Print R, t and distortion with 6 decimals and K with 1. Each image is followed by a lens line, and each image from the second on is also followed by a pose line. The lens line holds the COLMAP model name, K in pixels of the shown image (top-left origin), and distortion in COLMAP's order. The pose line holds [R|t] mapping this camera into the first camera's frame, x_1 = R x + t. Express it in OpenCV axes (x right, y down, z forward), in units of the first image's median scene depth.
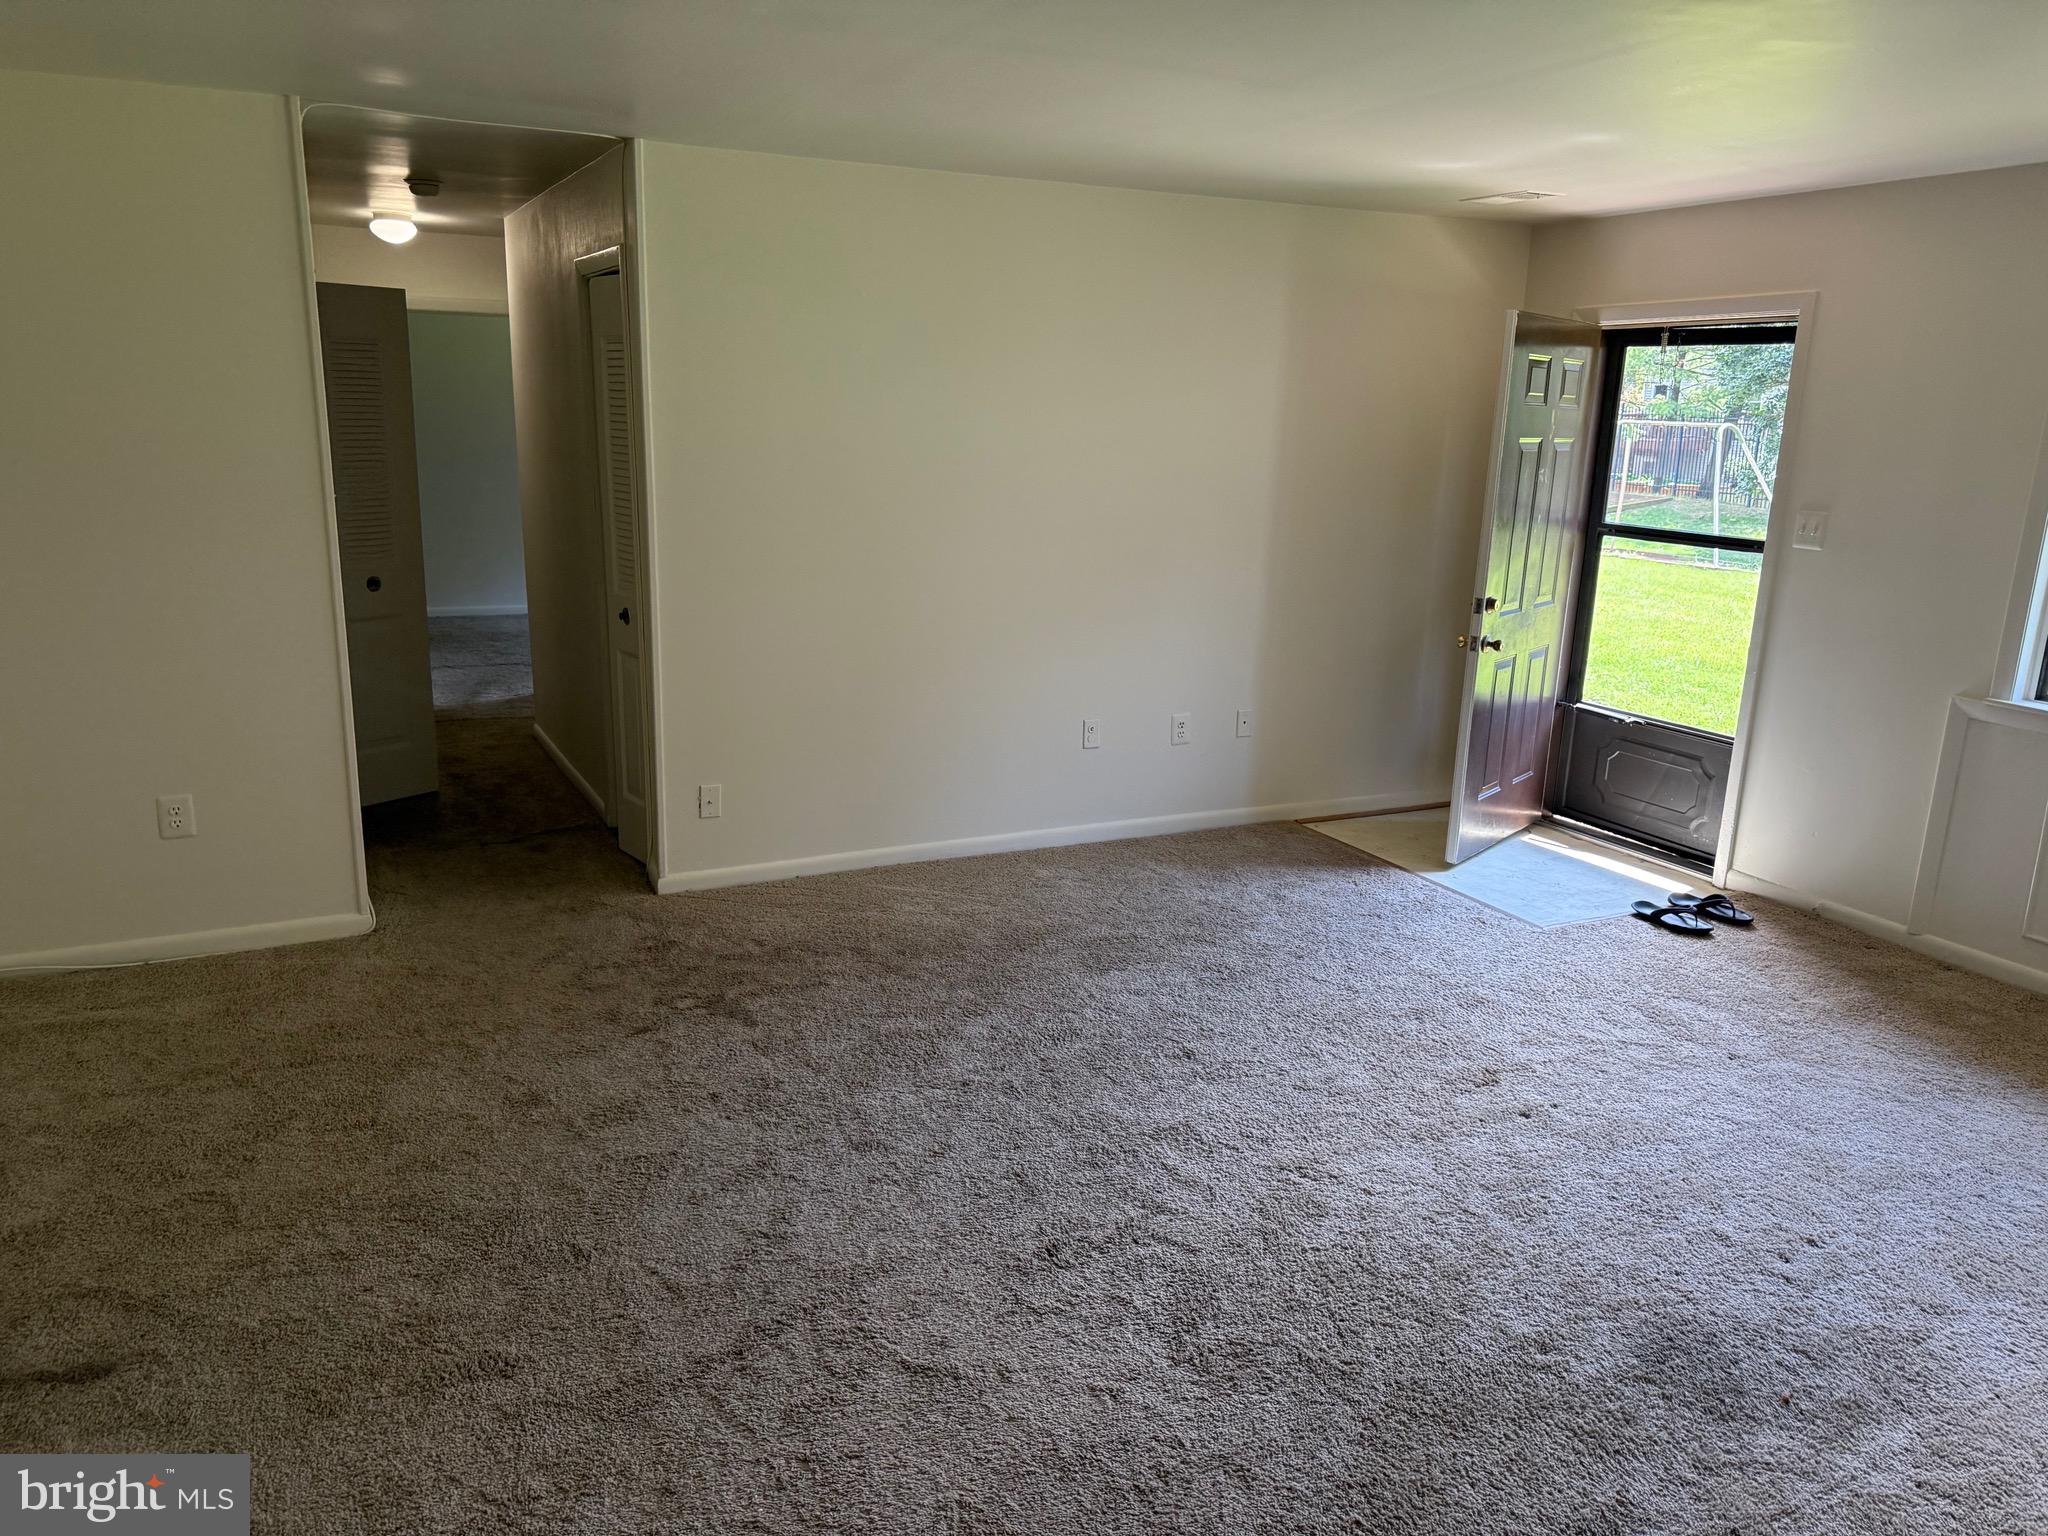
lens RADIAL K [[1470.5, 0, 1024.0], [0, 1470.5, 768.0], [0, 0, 1]] dist [0.080223, -0.065530]
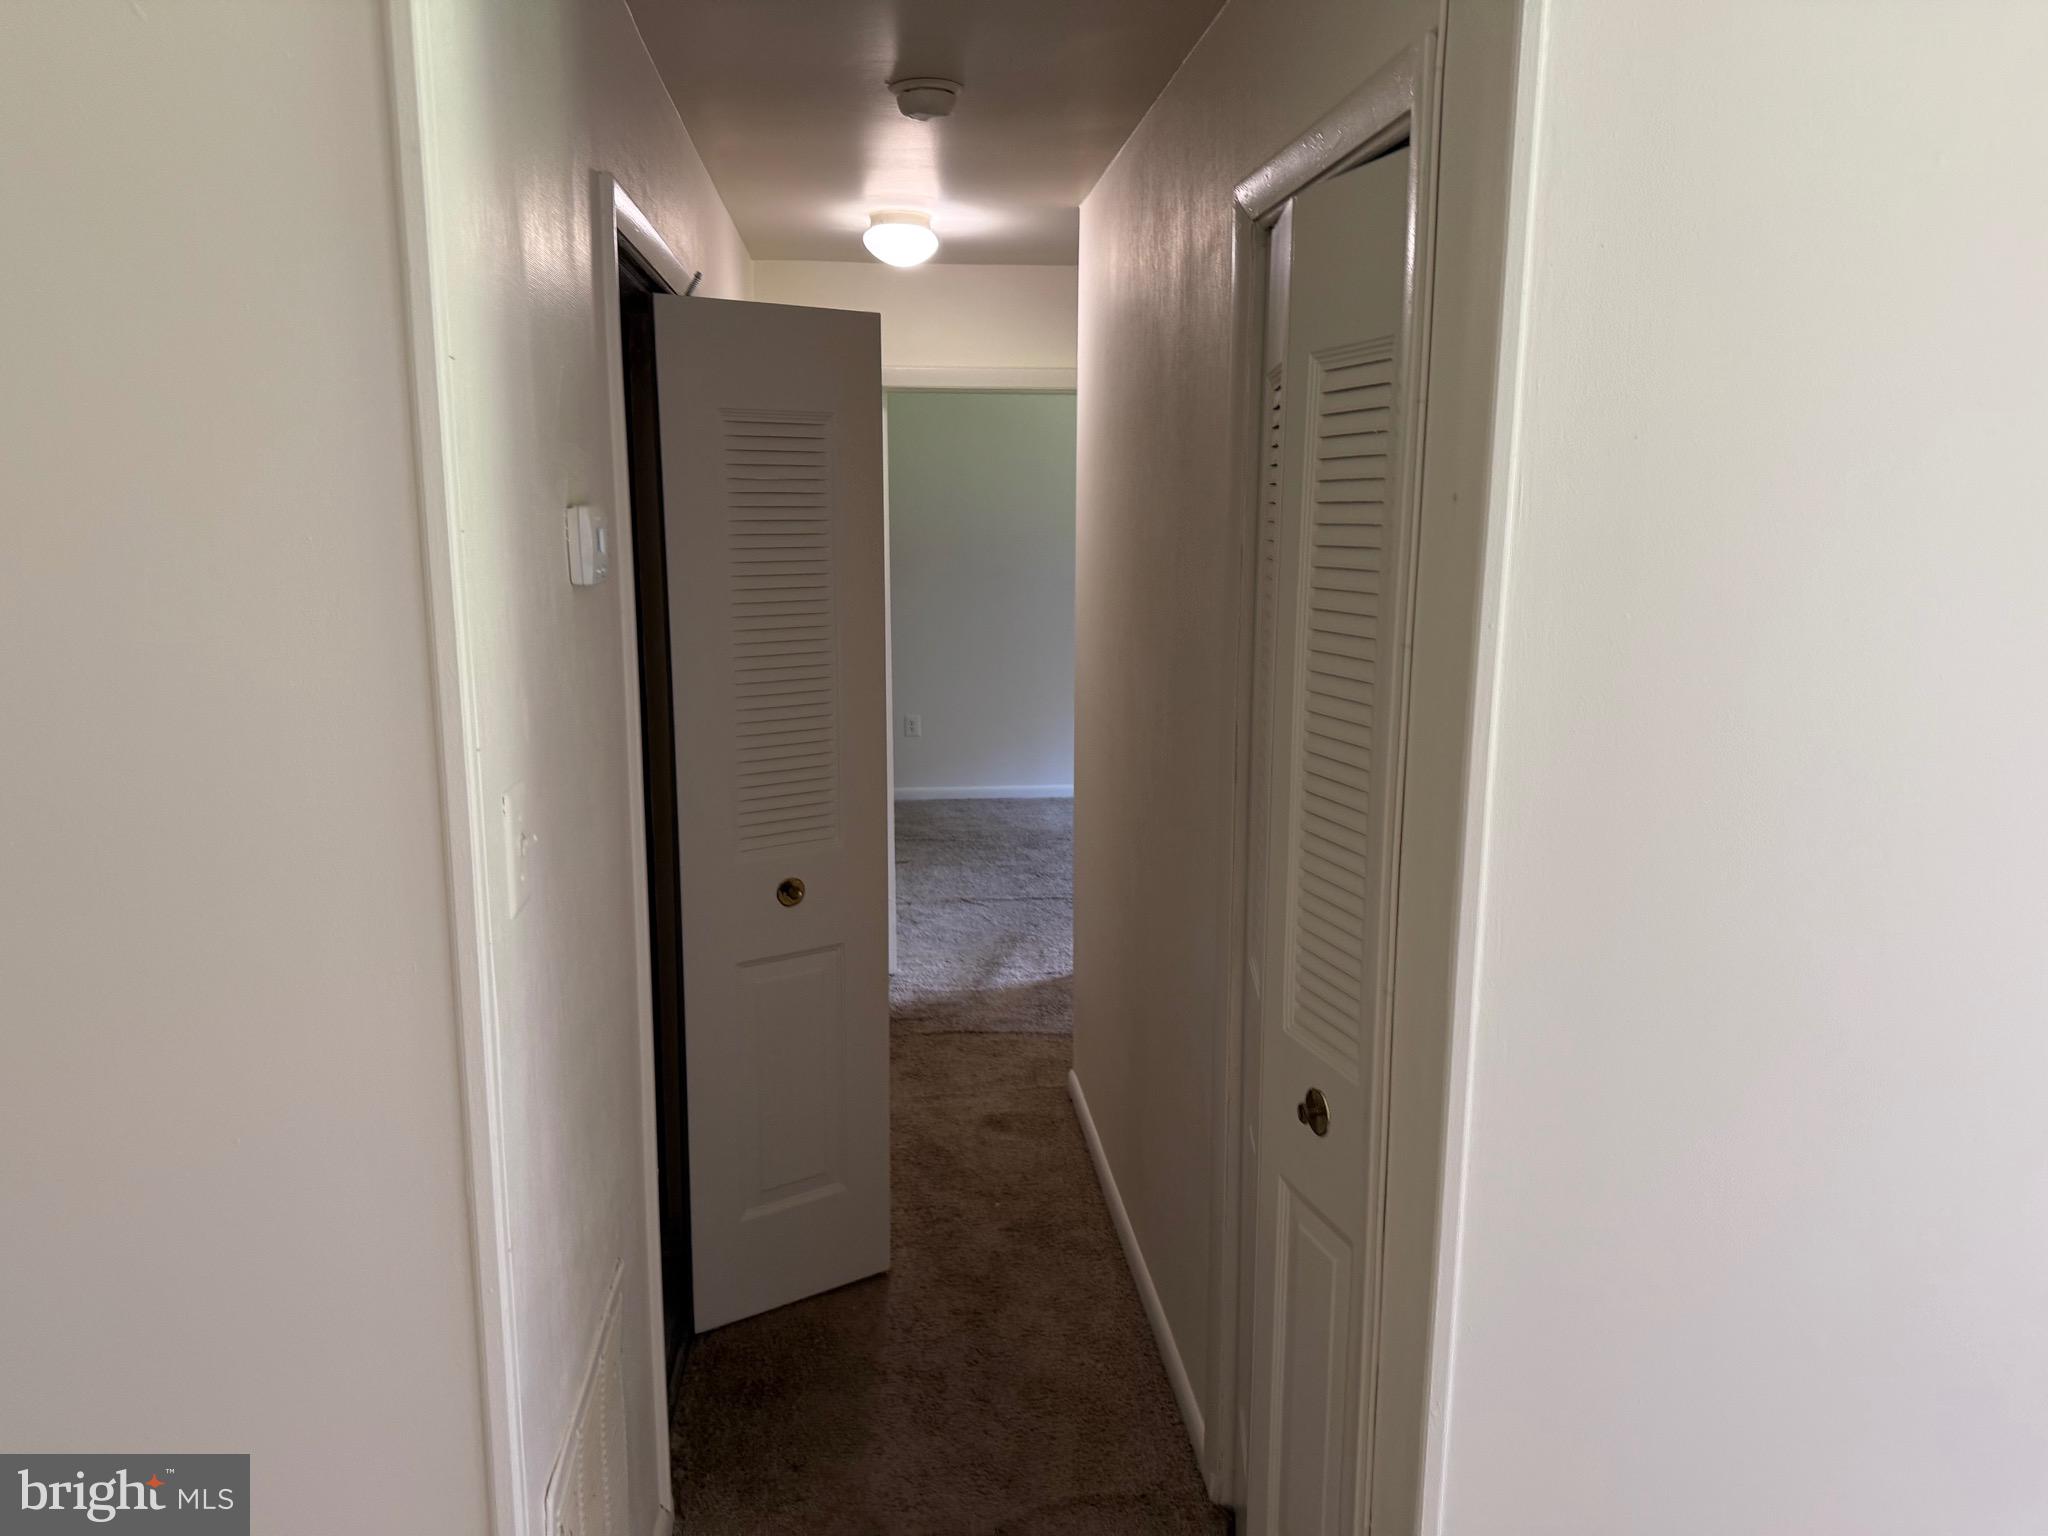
lens RADIAL K [[1470.5, 0, 1024.0], [0, 1470.5, 768.0], [0, 0, 1]] dist [0.080223, -0.065530]
pose [[0.935886, 0.039923, -0.350033, -0.164658], [-0.064798, 0.996115, -0.059639, -0.125298], [0.346292, 0.078497, 0.934837, 0.486555]]
